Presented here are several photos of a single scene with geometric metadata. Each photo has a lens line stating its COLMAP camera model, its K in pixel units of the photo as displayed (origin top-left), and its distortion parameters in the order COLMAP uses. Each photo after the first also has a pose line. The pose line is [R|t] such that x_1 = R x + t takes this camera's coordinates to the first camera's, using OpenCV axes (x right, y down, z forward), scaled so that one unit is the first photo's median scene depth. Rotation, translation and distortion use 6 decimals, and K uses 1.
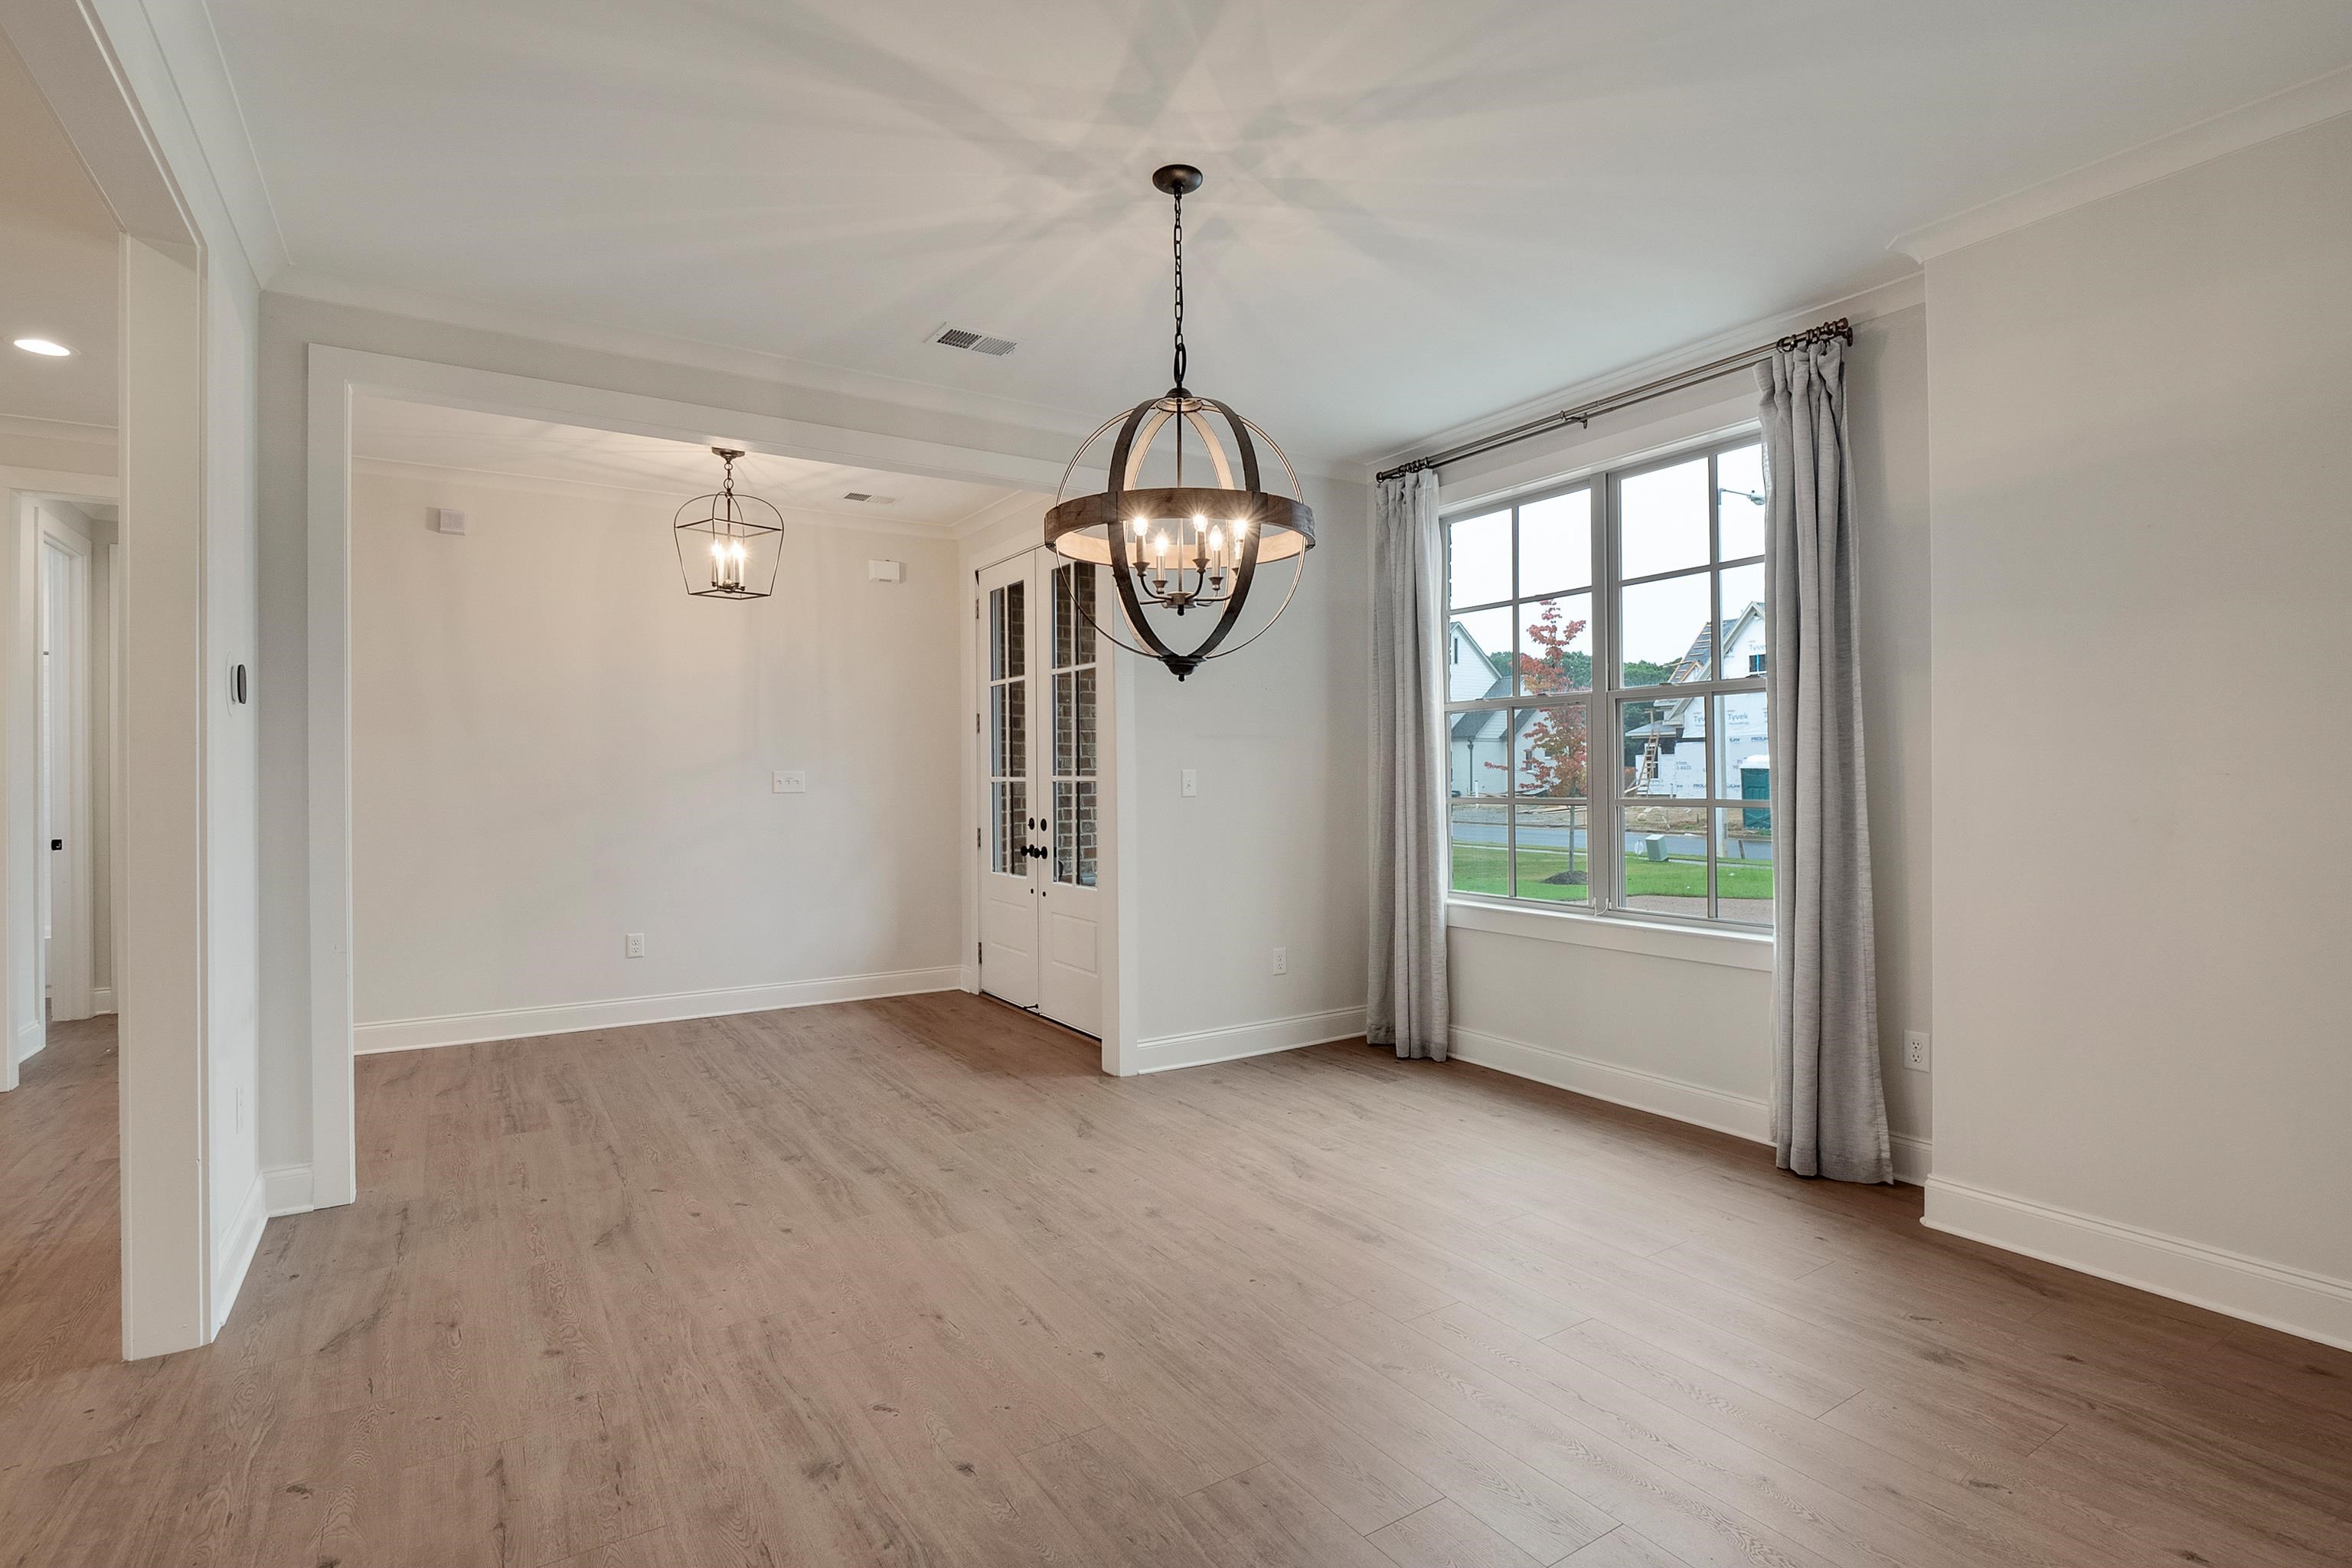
lens RADIAL K [[1115.5, 0, 1154.2], [0, 1115.5, 772.6], [0, 0, 1]] dist [-0.015972, 0.001326]
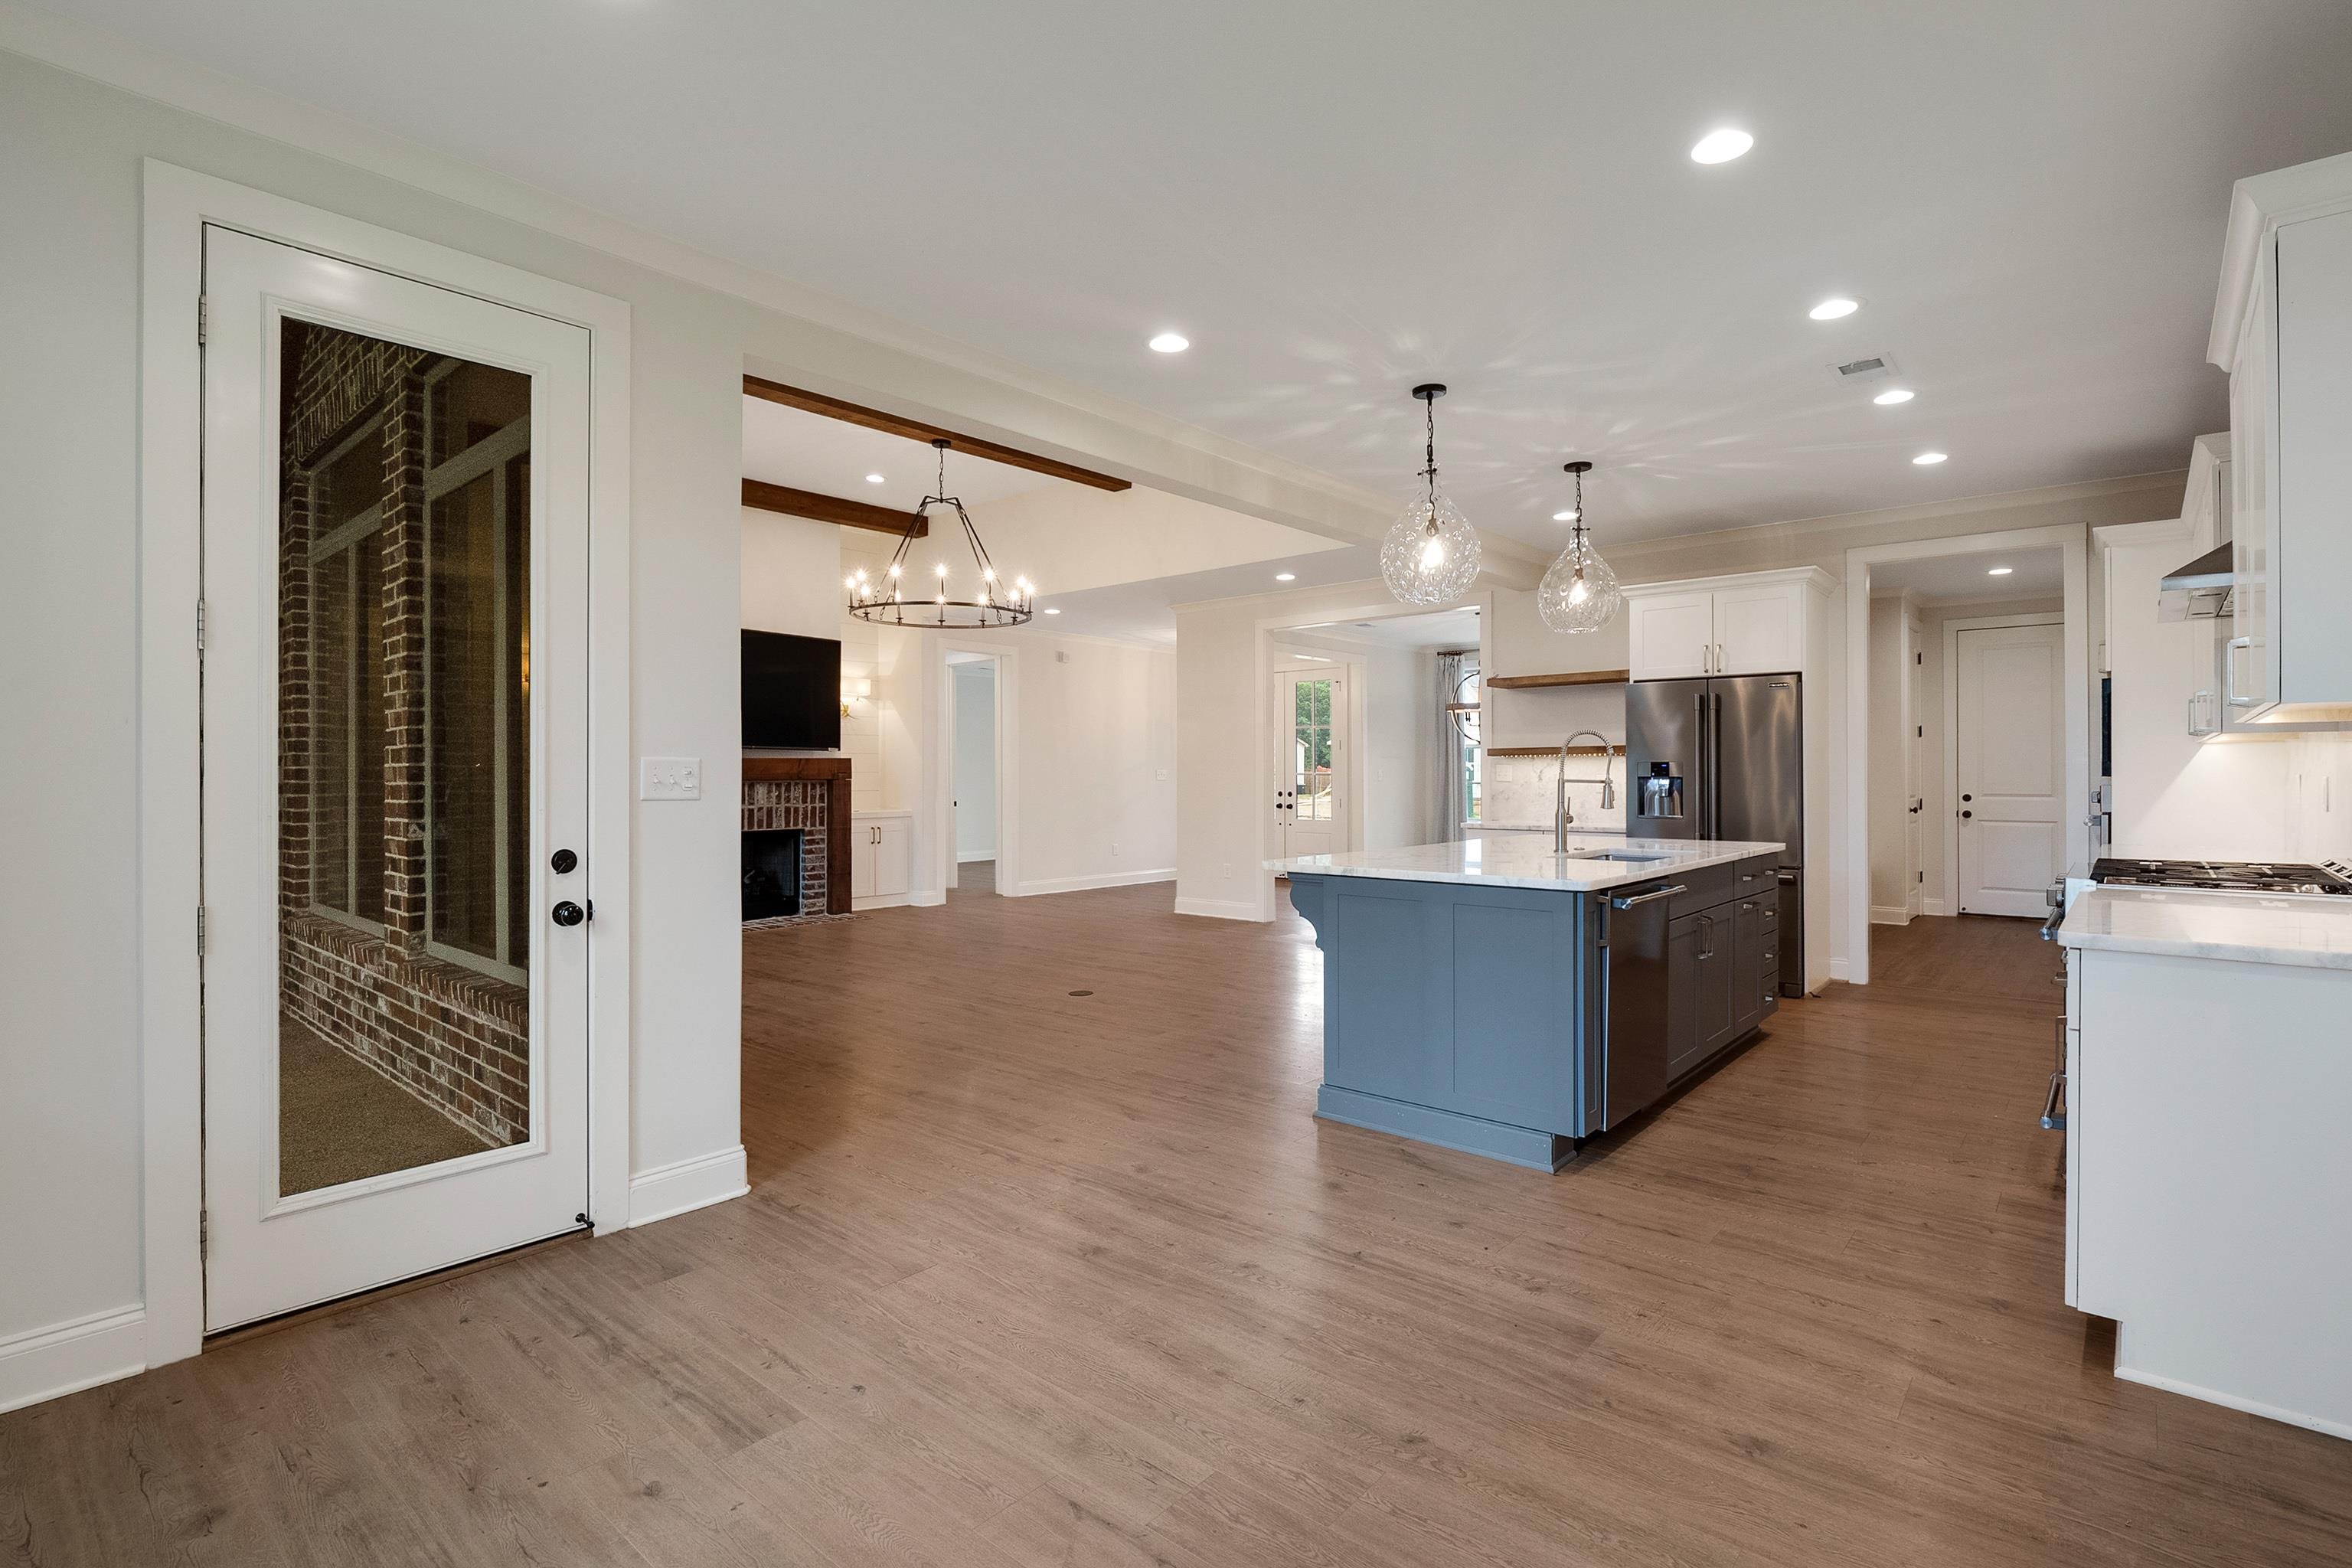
lens RADIAL K [[1115.5, 0, 1165.8], [0, 1115.5, 772.4], [0, 0, 1]] dist [-0.015972, 0.001326]
pose [[0.958115, 0.005755, 0.286324, -1.730663], [-0.005229, 0.999983, -0.002601, 0.014643], [-0.286334, 0.000995, 0.958129, -1.913958]]
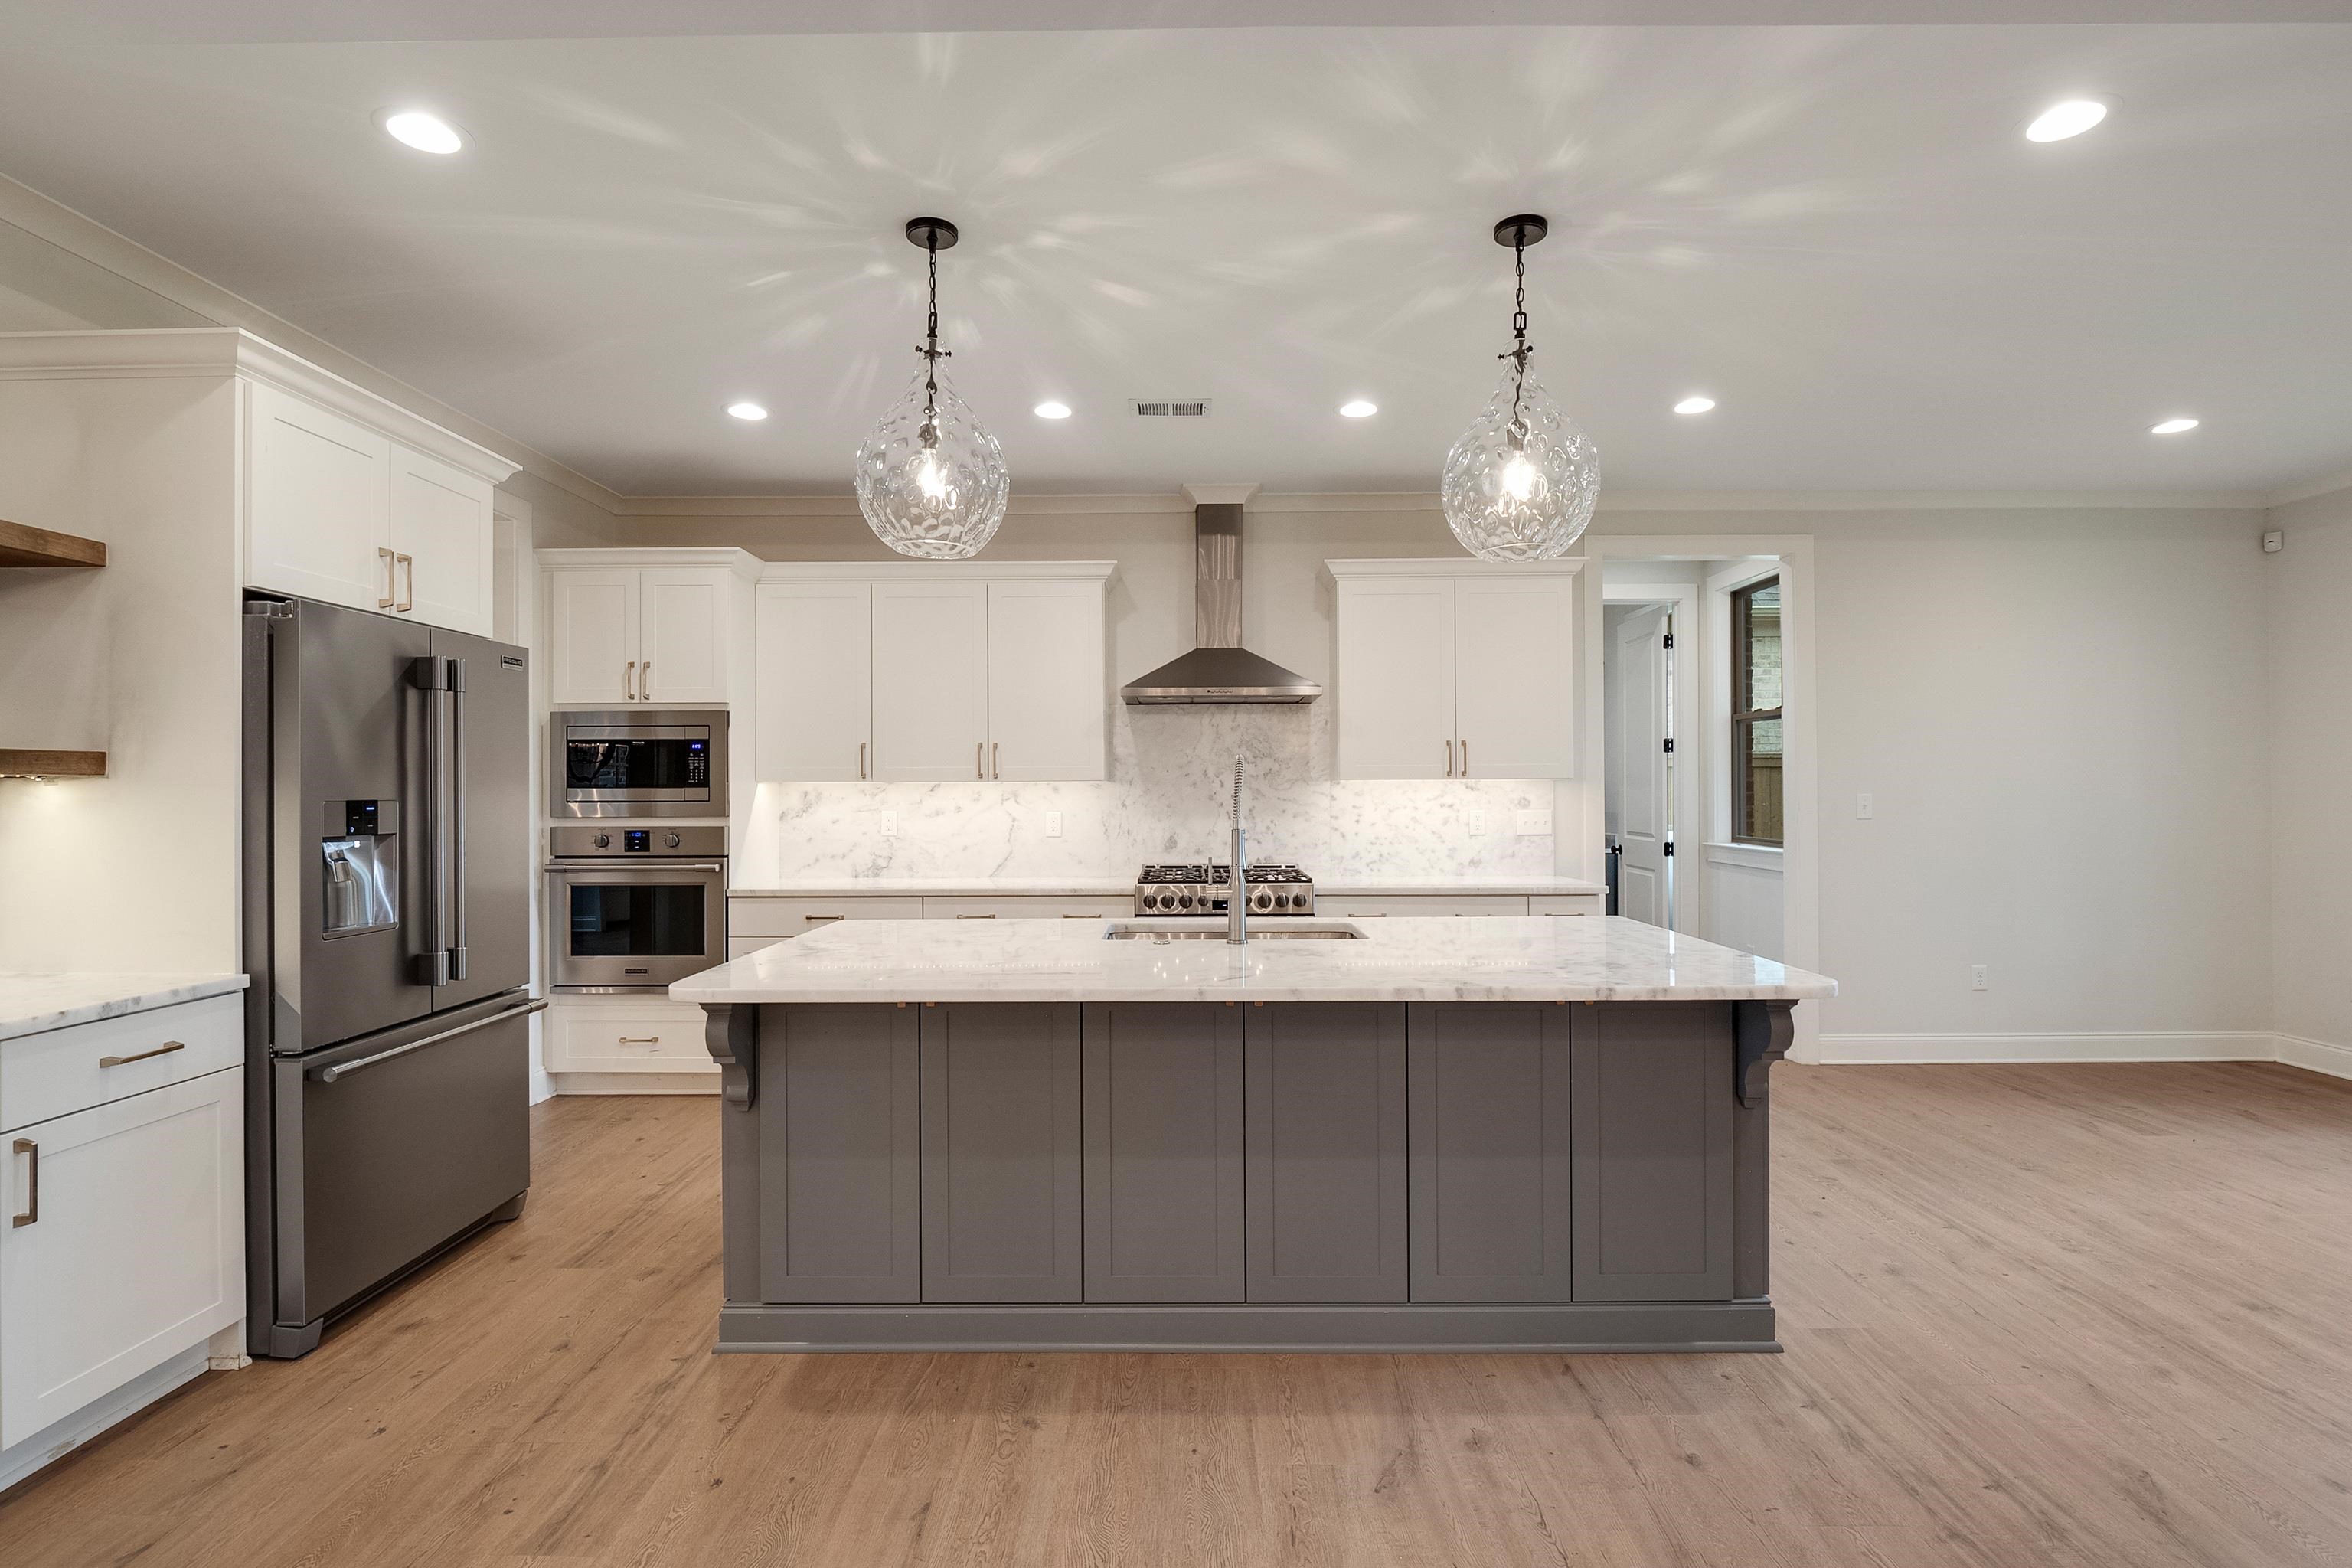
lens RADIAL K [[1115.5, 0, 1168.0], [0, 1115.5, 787.0], [0, 0, 1]] dist [-0.015972, 0.001326]
pose [[-0.841529, 0.011641, 0.540086, -1.287413], [0.008842, 0.999931, -0.007776, -0.011574], [-0.540139, -0.001769, -0.841574, 0.100519]]
